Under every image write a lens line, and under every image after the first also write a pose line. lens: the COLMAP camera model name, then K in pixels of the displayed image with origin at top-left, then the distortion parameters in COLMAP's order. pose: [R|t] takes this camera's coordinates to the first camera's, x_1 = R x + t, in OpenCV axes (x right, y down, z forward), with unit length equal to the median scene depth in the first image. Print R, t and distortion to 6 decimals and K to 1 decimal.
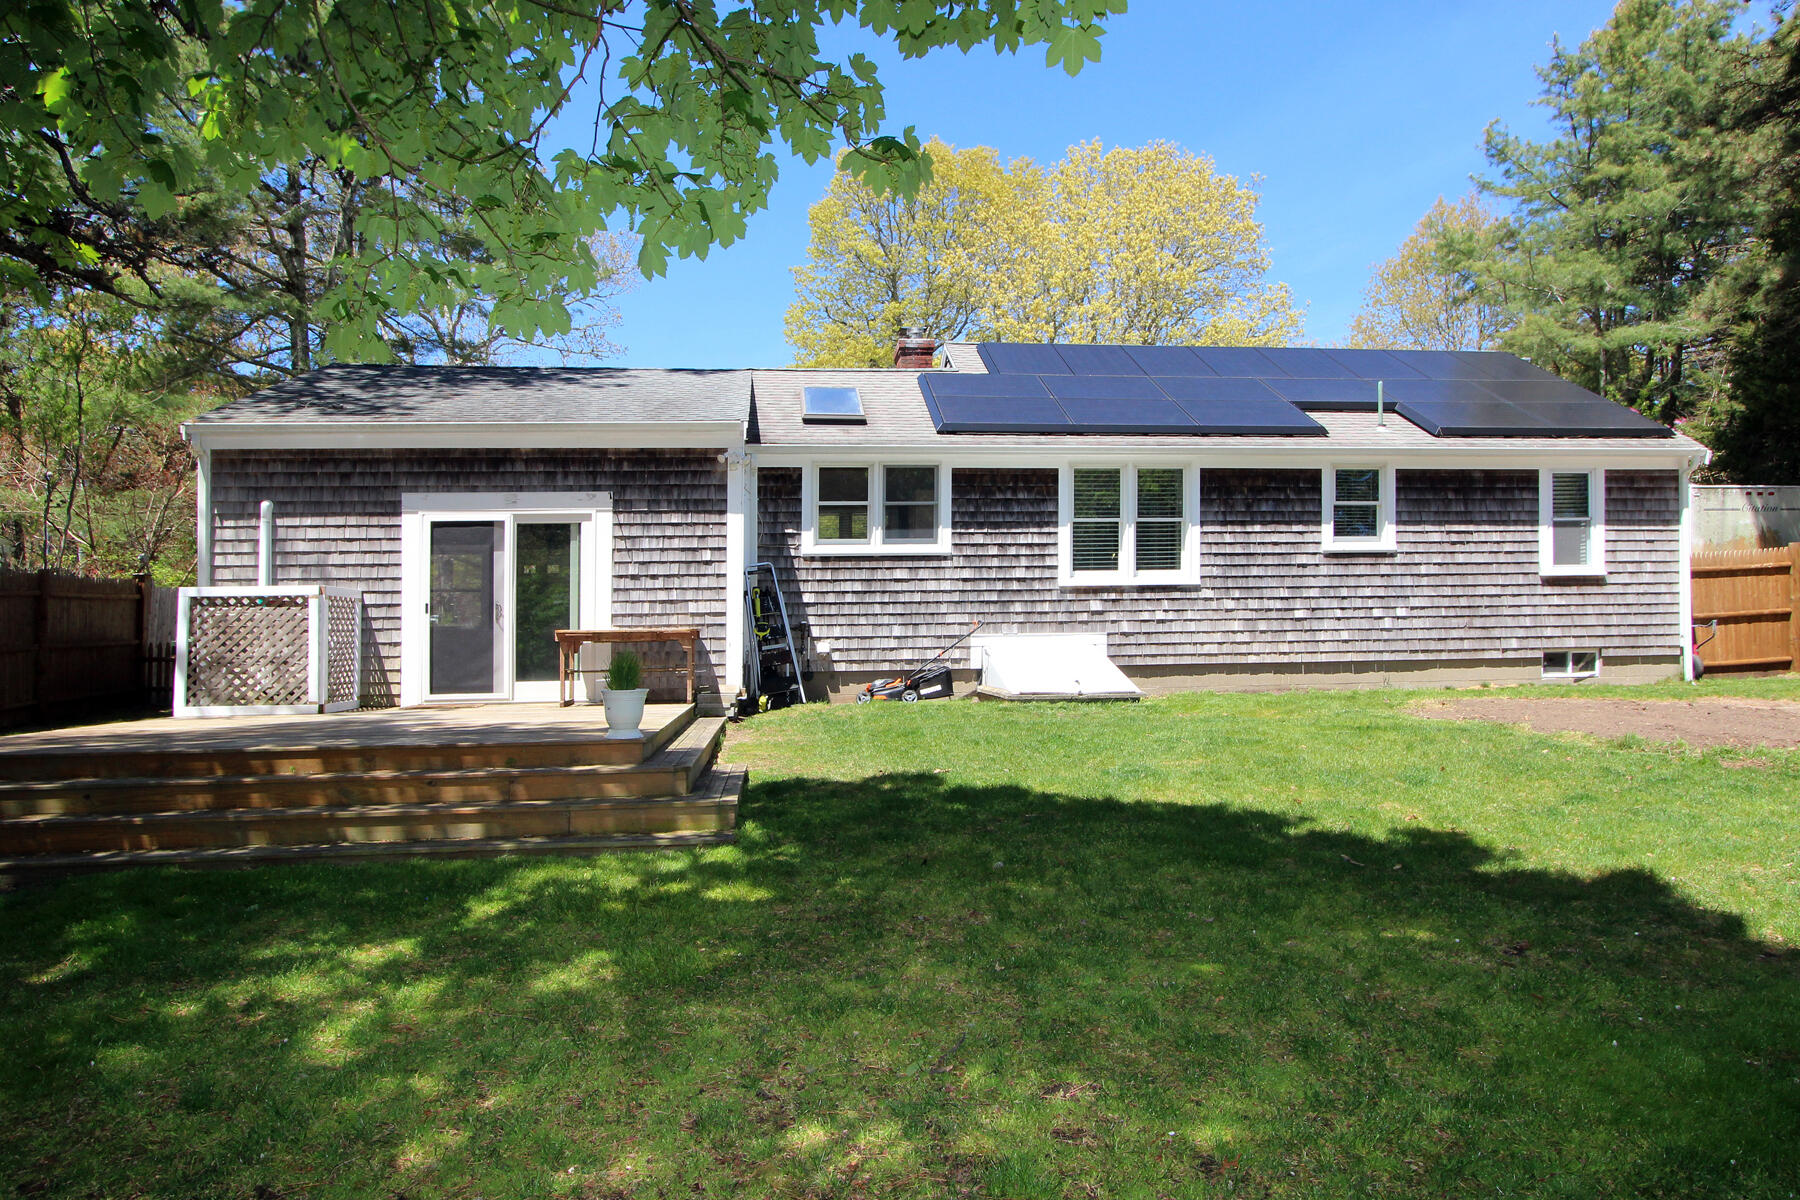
lens RADIAL K [[1097.8, 0, 853.1], [0, 1097.8, 612.0], [0, 0, 1]] dist [-0.003429, 0.002602]
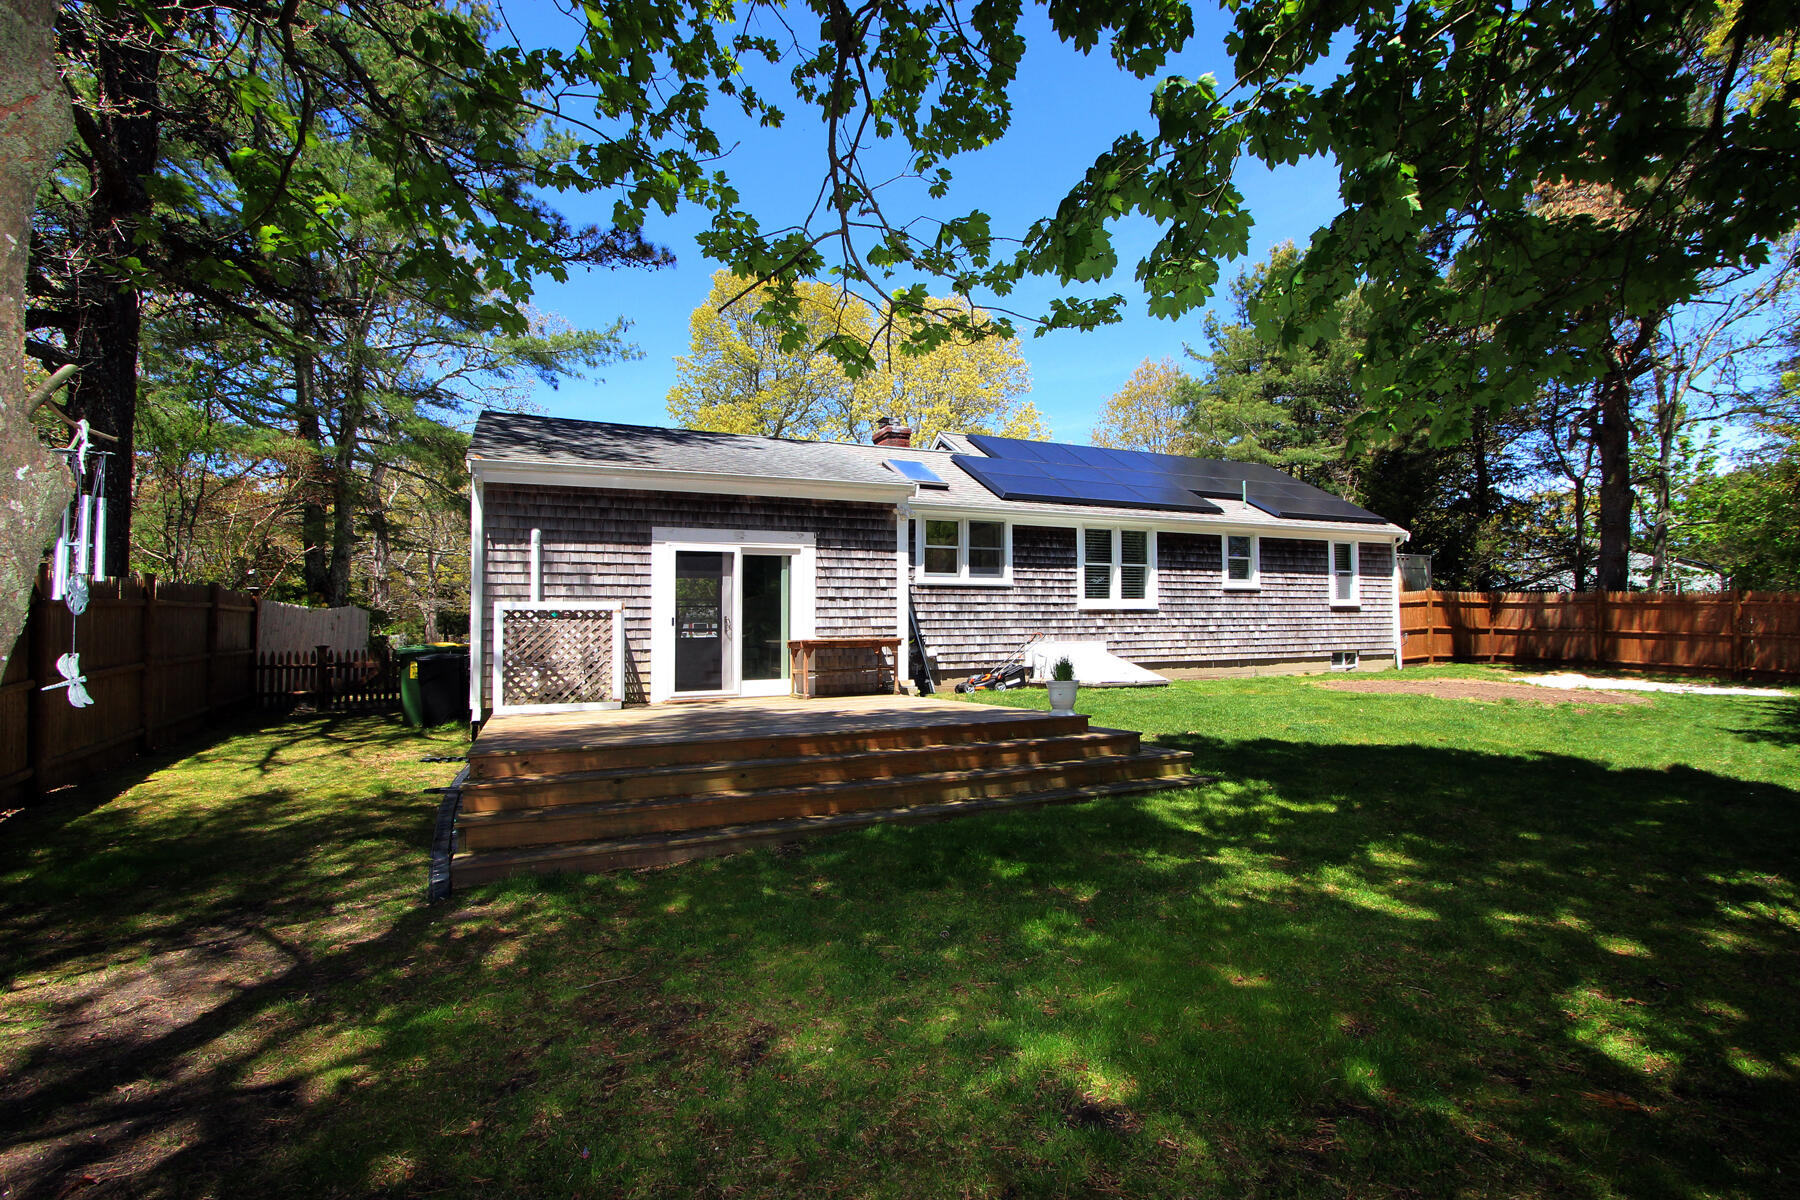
lens RADIAL K [[839.2, 0, 899.8], [0, 839.2, 595.5], [0, 0, 1]] dist [-0.000875, 0.000693]
pose [[0.946532, 0.016449, 0.322191, -0.391374], [-0.004431, 0.999268, -0.037999, 0.001853], [-0.322580, 0.034540, 0.945912, 0.025322]]
